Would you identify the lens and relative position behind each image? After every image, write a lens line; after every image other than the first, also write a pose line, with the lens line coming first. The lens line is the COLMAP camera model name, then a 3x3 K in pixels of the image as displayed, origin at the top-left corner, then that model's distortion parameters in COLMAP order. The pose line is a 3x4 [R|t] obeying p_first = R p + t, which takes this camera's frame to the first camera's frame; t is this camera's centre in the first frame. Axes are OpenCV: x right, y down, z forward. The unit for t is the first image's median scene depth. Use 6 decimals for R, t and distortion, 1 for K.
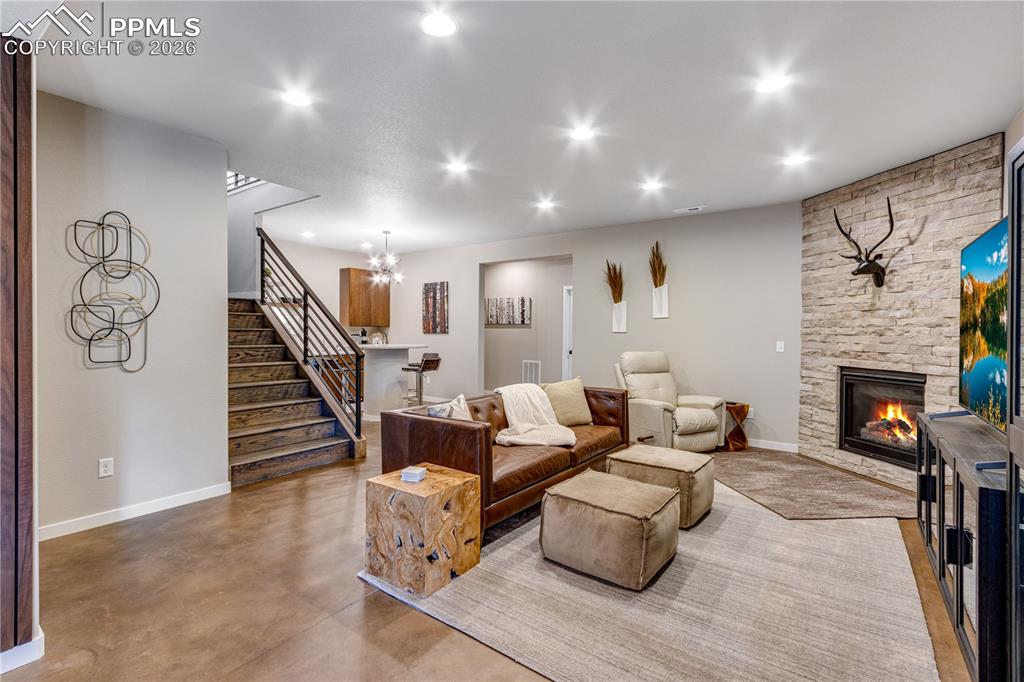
lens RADIAL K [[468.0, 0, 512.9], [0, 468.0, 335.5], [0, 0, 1]] dist [0.004721, 0.000218]
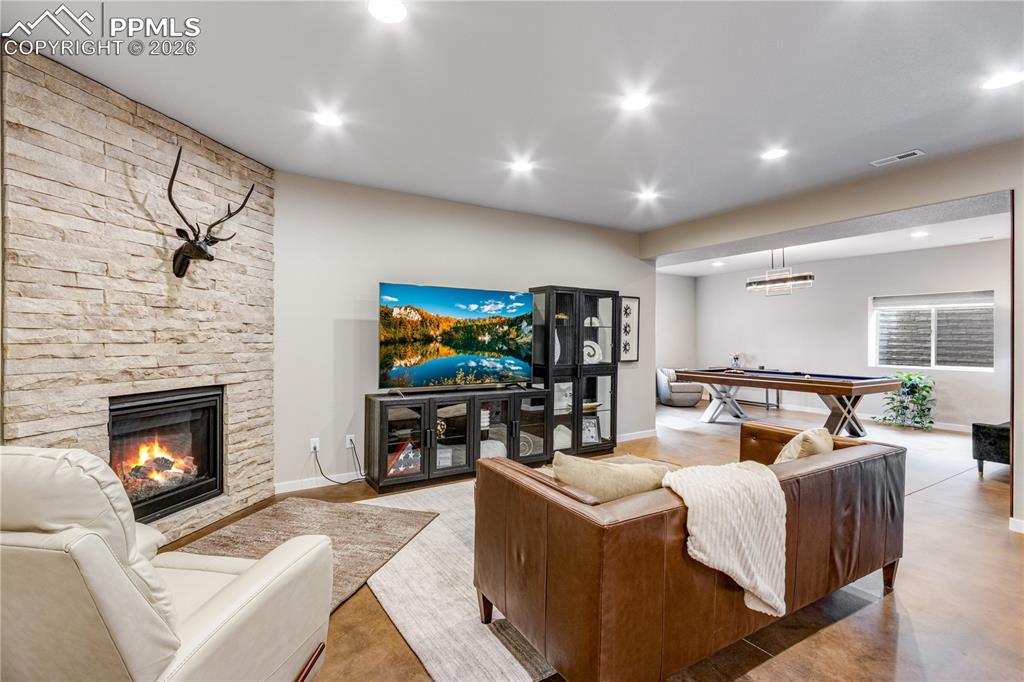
lens RADIAL K [[468.0, 0, 511.7], [0, 468.0, 339.8], [0, 0, 1]] dist [0.004721, 0.000218]
pose [[-0.920729, -0.014707, 0.389925, 0.005809], [-0.009628, 0.999842, 0.014975, -0.010052], [-0.390083, 0.010034, -0.920725, 0.701435]]
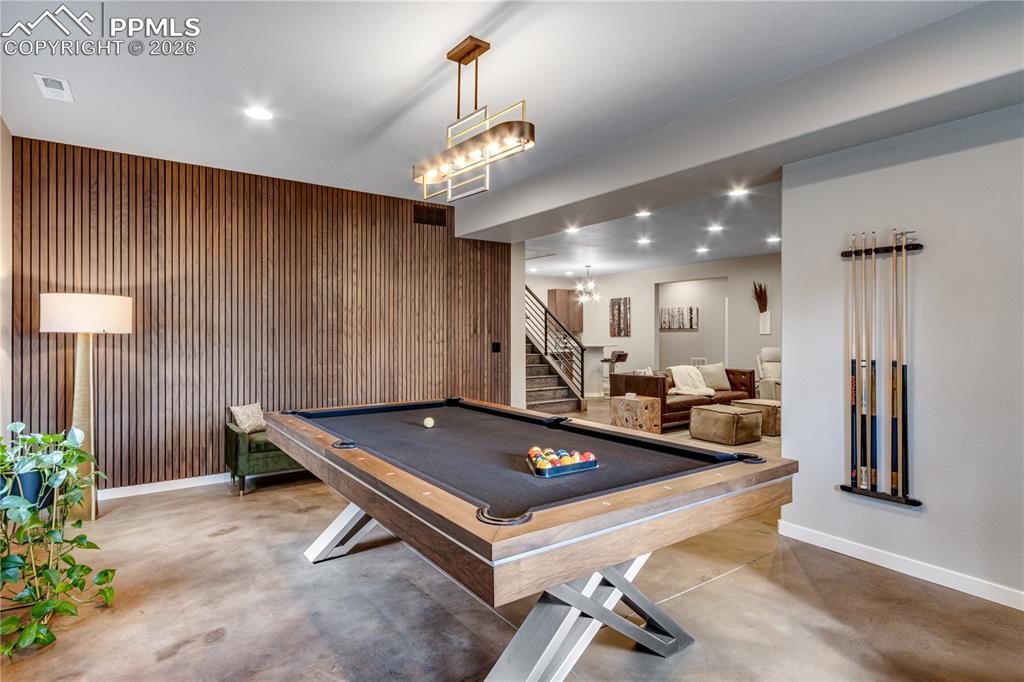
lens RADIAL K [[468.0, 0, 509.4], [0, 468.0, 335.7], [0, 0, 1]] dist [0.004721, 0.000218]
pose [[0.933975, -0.007963, -0.357251, 0.027837], [0.004849, 0.999942, -0.009611, 0.008679], [0.357307, 0.007244, 0.933959, -0.646035]]
